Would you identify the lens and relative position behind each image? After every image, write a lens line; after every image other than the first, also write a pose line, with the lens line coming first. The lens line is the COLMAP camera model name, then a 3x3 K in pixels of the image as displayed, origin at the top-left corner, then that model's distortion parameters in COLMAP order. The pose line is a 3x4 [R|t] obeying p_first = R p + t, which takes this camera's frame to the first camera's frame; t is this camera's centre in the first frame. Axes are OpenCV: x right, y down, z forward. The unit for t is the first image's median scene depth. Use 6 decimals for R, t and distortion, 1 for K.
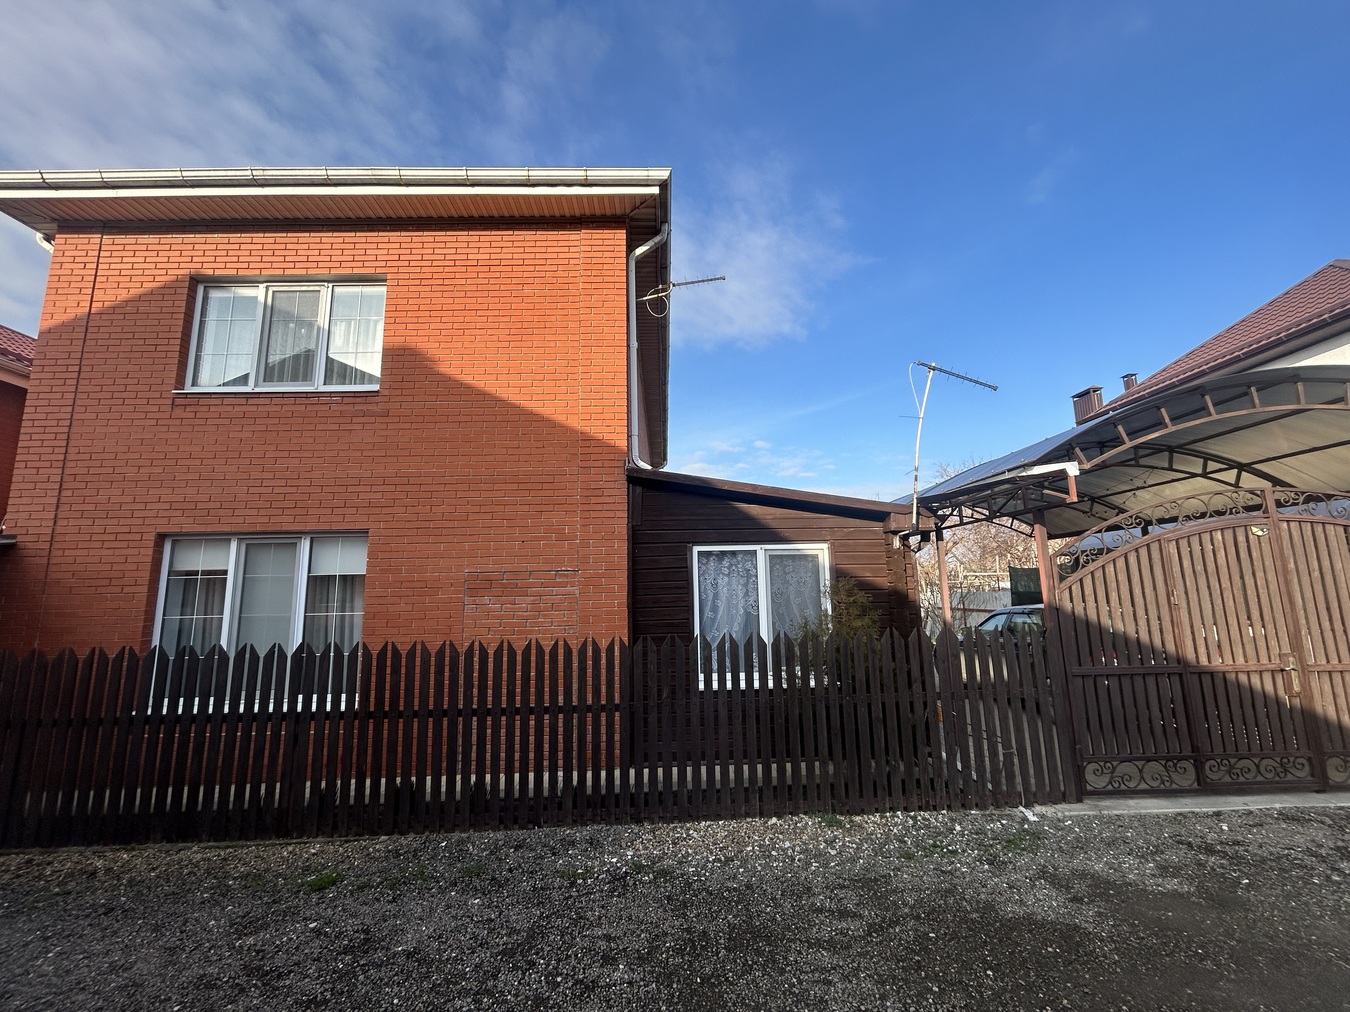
lens RADIAL K [[544.2, 0, 676.2], [0, 544.2, 504.1], [0, 0, 1]] dist [-0.004567, 0.000809]
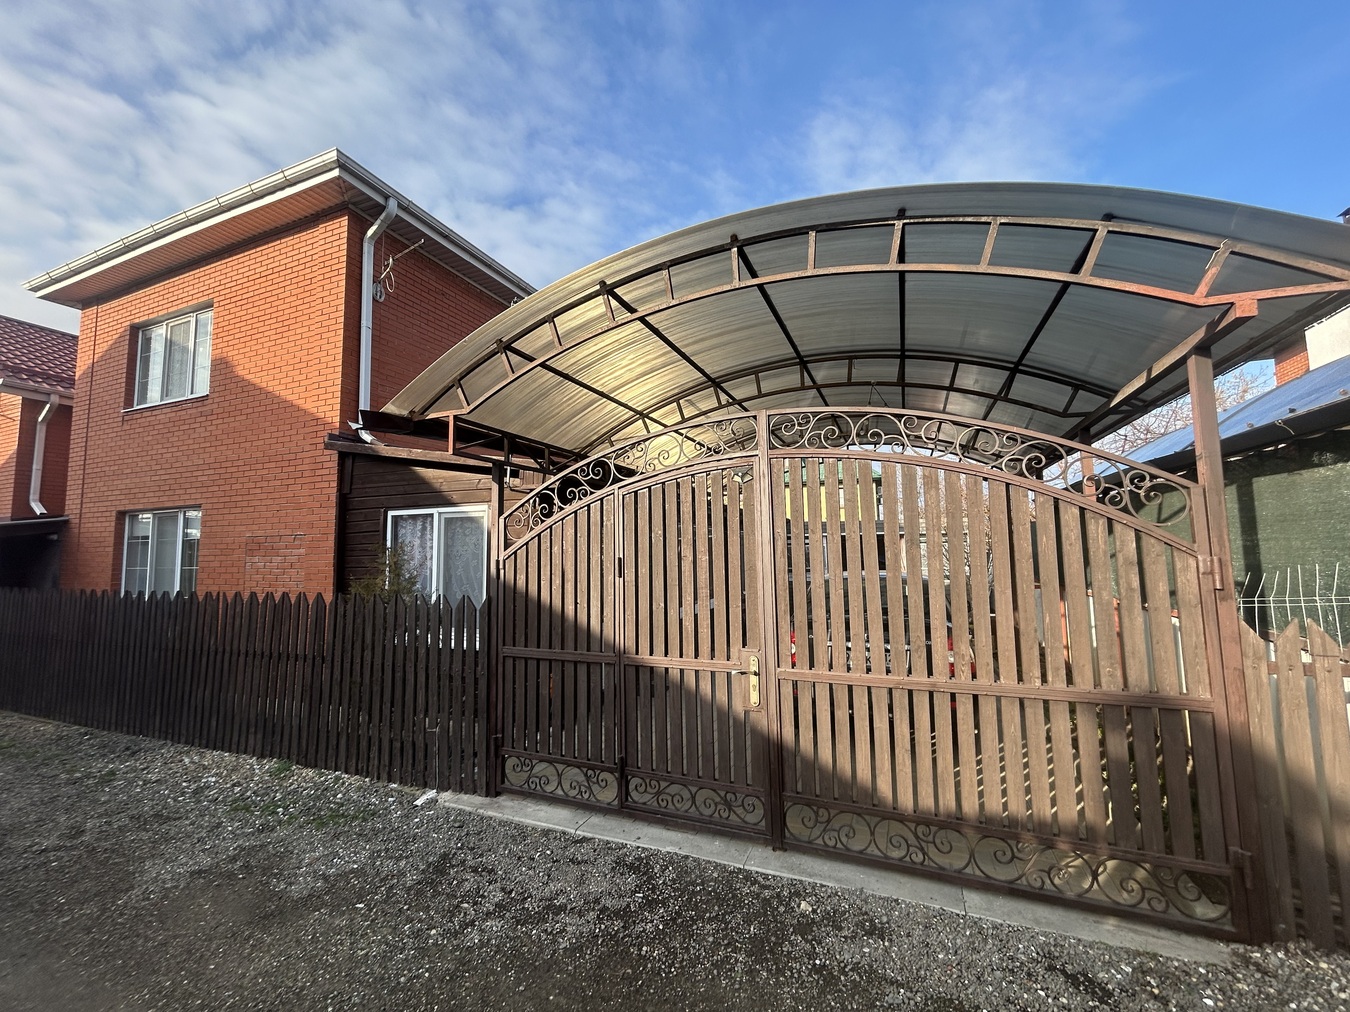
lens RADIAL K [[544.2, 0, 679.1], [0, 544.2, 503.5], [0, 0, 1]] dist [-0.004567, 0.000809]
pose [[0.918759, -0.029539, -0.393712, 1.364948], [0.062821, 0.995431, 0.071914, 0.030954], [0.389789, -0.090805, 0.916417, 0.348191]]
